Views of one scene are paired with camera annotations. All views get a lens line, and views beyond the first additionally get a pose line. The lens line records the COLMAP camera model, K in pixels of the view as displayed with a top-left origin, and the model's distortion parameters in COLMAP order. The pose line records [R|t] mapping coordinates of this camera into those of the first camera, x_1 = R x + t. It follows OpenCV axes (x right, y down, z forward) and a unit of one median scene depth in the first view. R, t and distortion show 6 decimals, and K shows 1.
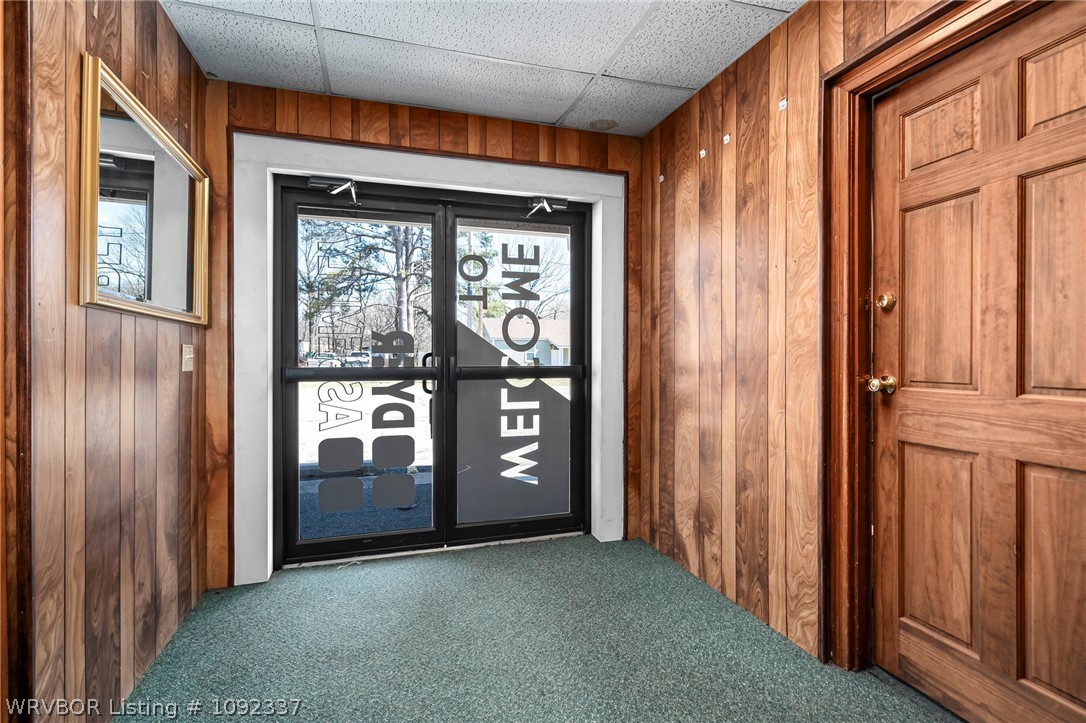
lens RADIAL K [[502.2, 0, 539.9], [0, 502.2, 356.2], [0, 0, 1]] dist [0.000346, 0.000015]
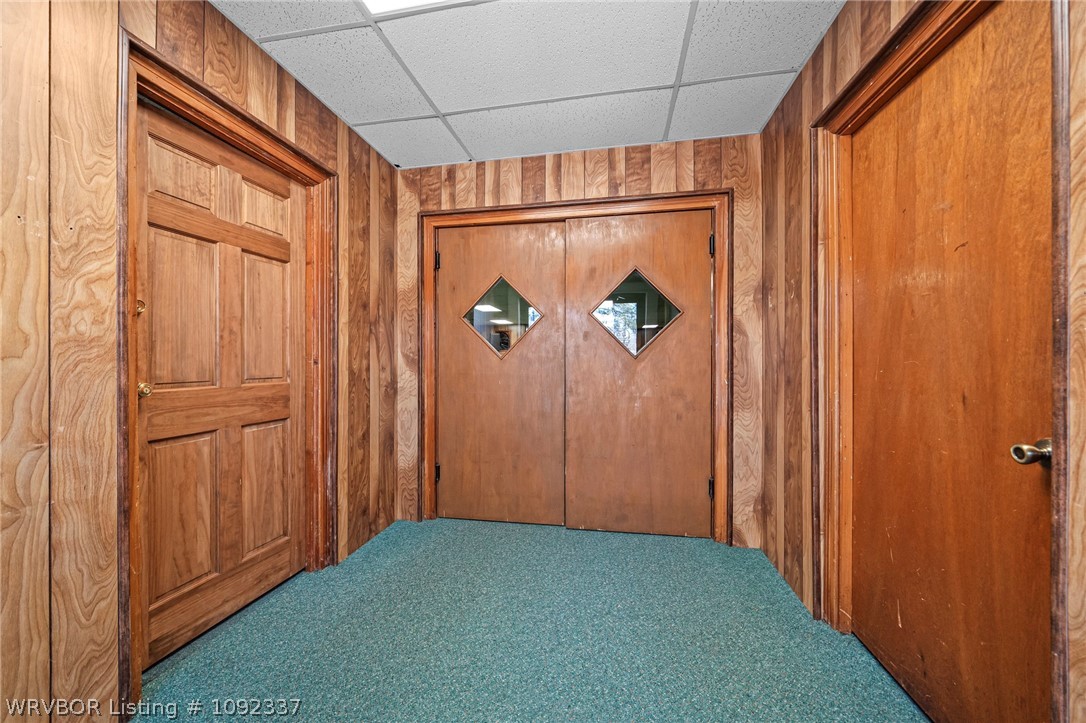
lens RADIAL K [[399.4, 0, 540.9], [0, 399.4, 359.0], [0, 0, 1]] dist [-0.000440, 0.000009]
pose [[-0.884311, -0.001483, 0.466895, -0.433822], [-0.003206, 0.999991, -0.002897, -0.004368], [-0.466887, -0.004059, -0.884308, 1.482647]]
